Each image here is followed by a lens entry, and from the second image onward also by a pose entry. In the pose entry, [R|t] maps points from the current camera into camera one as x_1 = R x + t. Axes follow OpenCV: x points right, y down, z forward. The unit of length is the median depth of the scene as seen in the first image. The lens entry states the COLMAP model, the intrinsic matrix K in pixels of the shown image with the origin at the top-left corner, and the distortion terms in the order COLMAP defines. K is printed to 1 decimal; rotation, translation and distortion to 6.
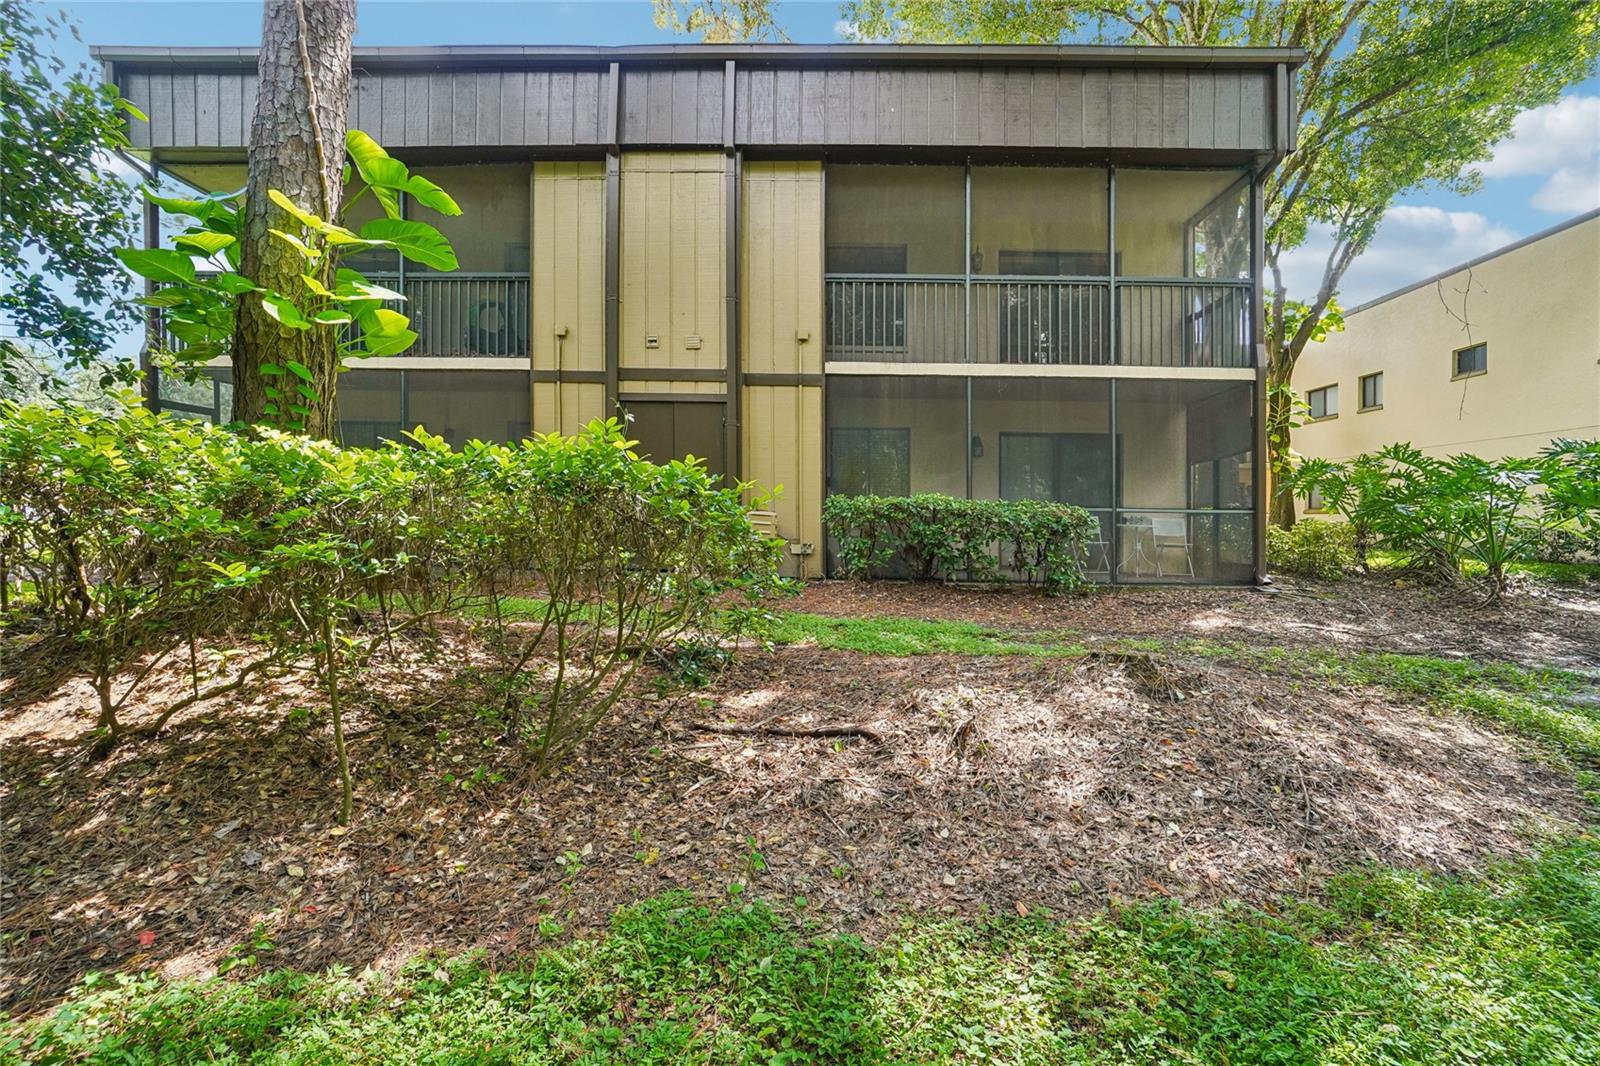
lens RADIAL K [[713.6, 0, 801.3], [0, 713.6, 511.8], [0, 0, 1]] dist [-0.072726, 0.031371]
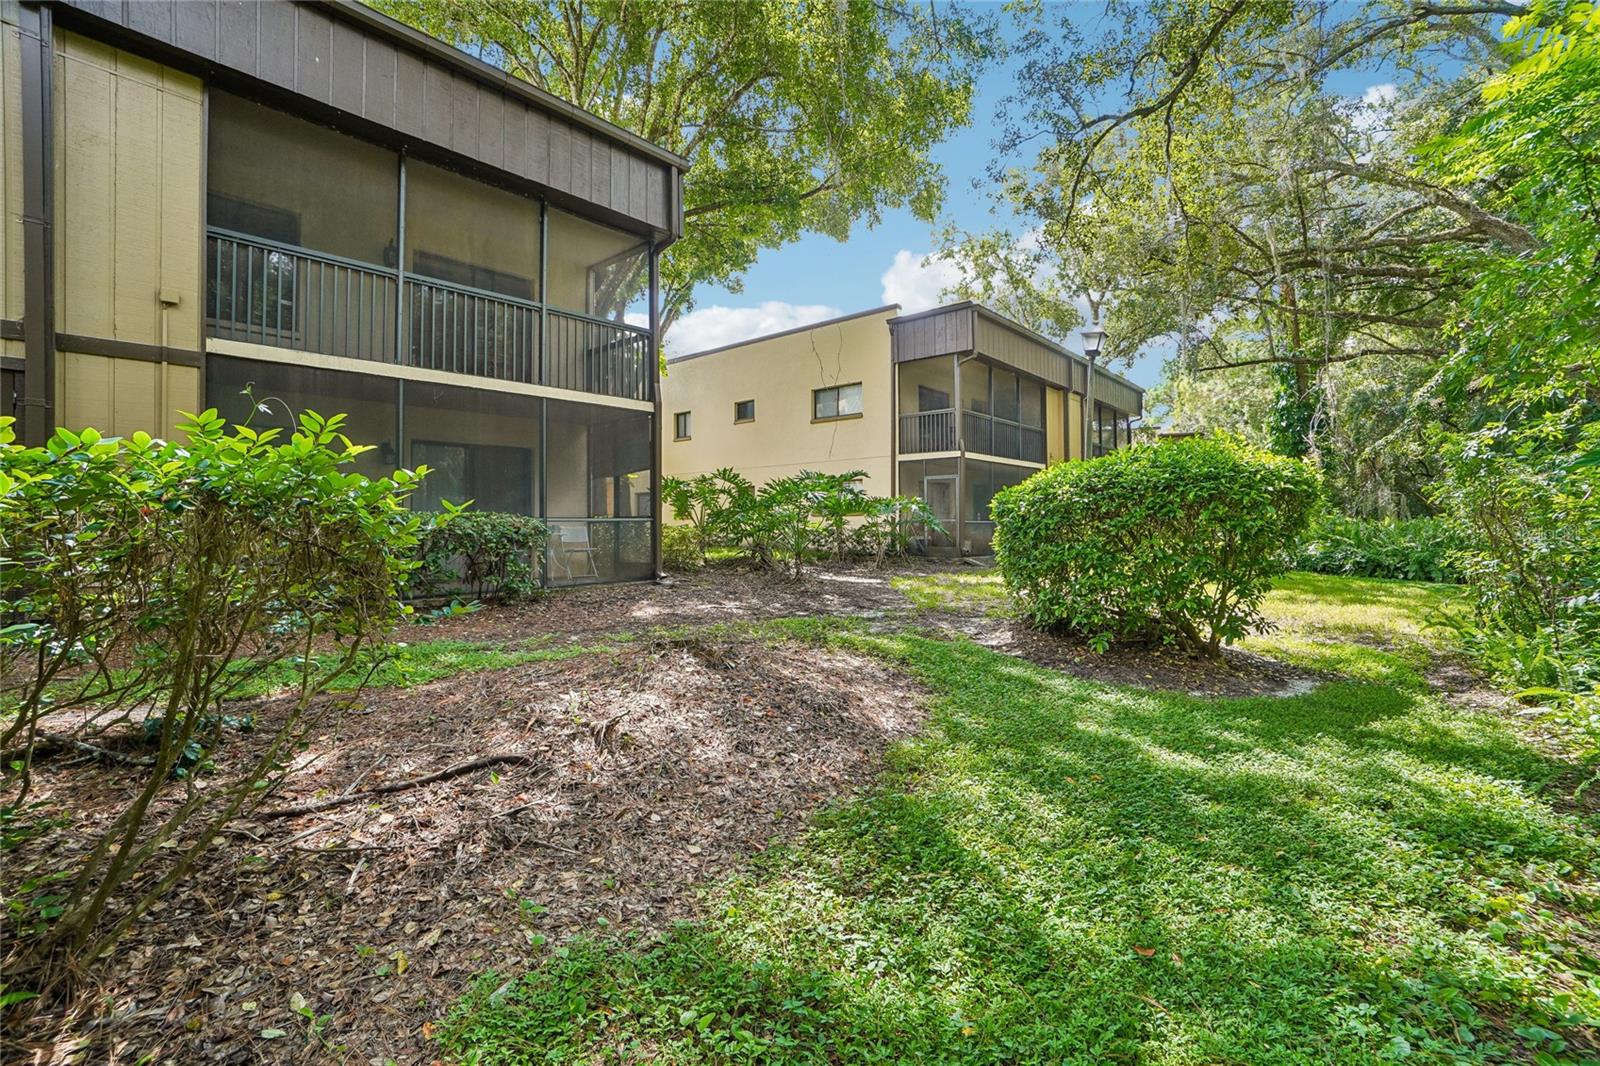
lens RADIAL K [[694.6, 0, 794.7], [0, 694.6, 498.9], [0, 0, 1]] dist [-0.051232, 0.015940]
pose [[0.632627, 0.005590, 0.774436, -0.248876], [0.020966, 0.999484, -0.024341, -0.003290], [-0.774173, 0.031636, 0.632183, 0.072748]]
